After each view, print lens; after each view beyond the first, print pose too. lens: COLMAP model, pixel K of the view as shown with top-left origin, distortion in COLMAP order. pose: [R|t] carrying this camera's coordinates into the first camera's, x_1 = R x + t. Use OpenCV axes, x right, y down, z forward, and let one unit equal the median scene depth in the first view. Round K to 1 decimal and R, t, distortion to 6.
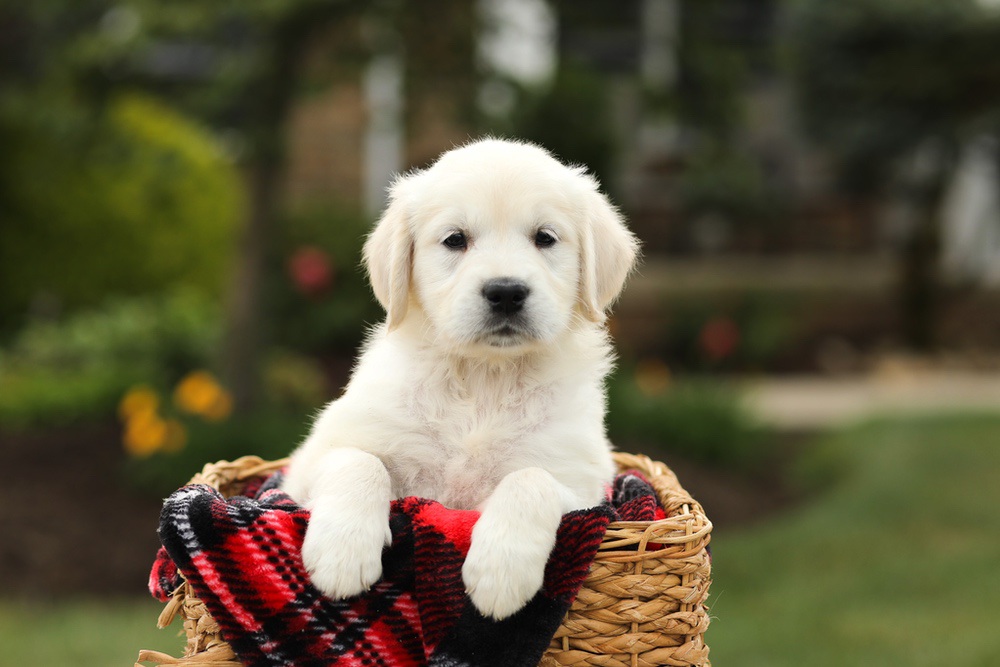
lens RADIAL K [[2953.1, 0, 503.5], [0, 2953.1, 326.4], [0, 0, 1]] dist [0.196421, 0.000000]
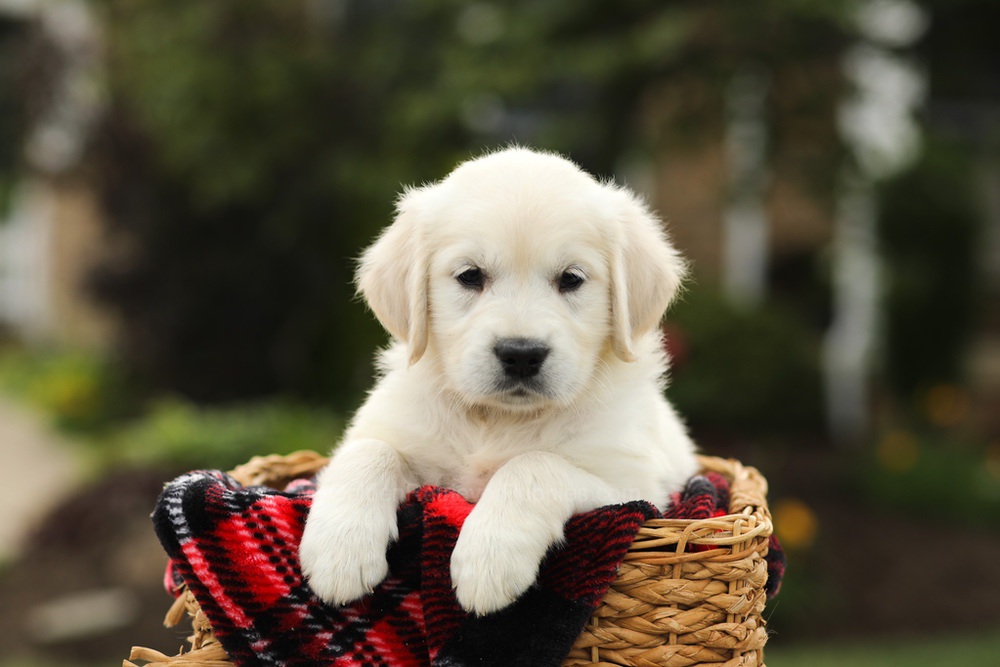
lens RADIAL K [[2953.1, 0, 486.9], [0, 2953.1, 303.3], [0, 0, 1]] dist [0.196421, 0.000000]
pose [[0.988931, 0.013668, -0.147743, 0.119694], [-0.019669, 0.999036, -0.039234, 0.037237], [0.147065, 0.041706, 0.988247, 0.109296]]
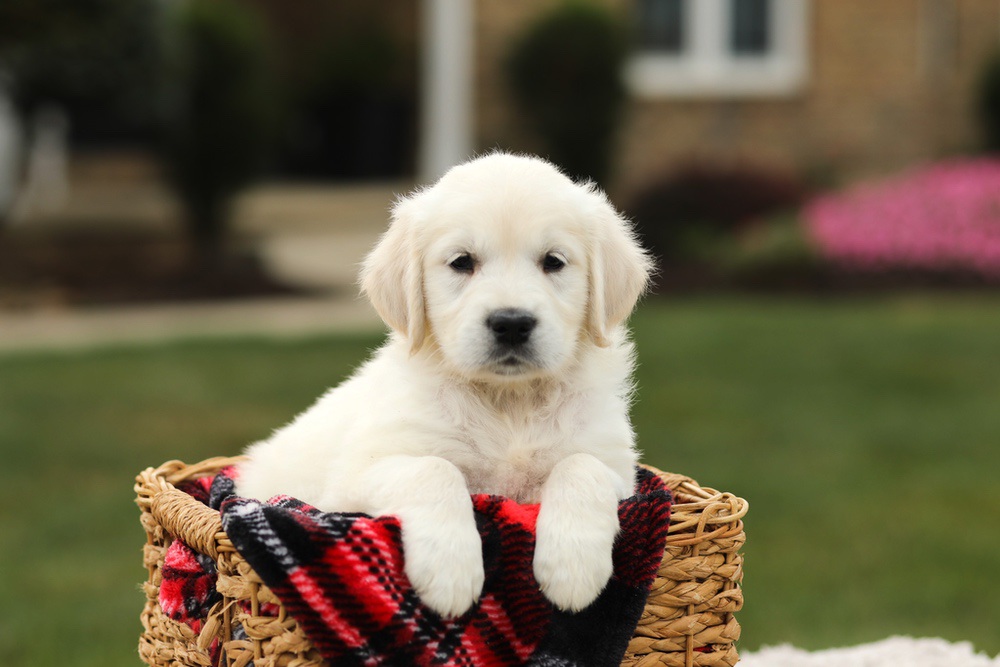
lens RADIAL K [[2953.1, 0, 494.5], [0, 2953.1, 331.4], [0, 0, 1]] dist [0.196421, 0.000000]
pose [[0.922572, -0.047482, 0.382892, -0.396684], [0.037421, 0.998732, 0.033685, -0.028216], [-0.384006, -0.016749, 0.923179, 0.105213]]
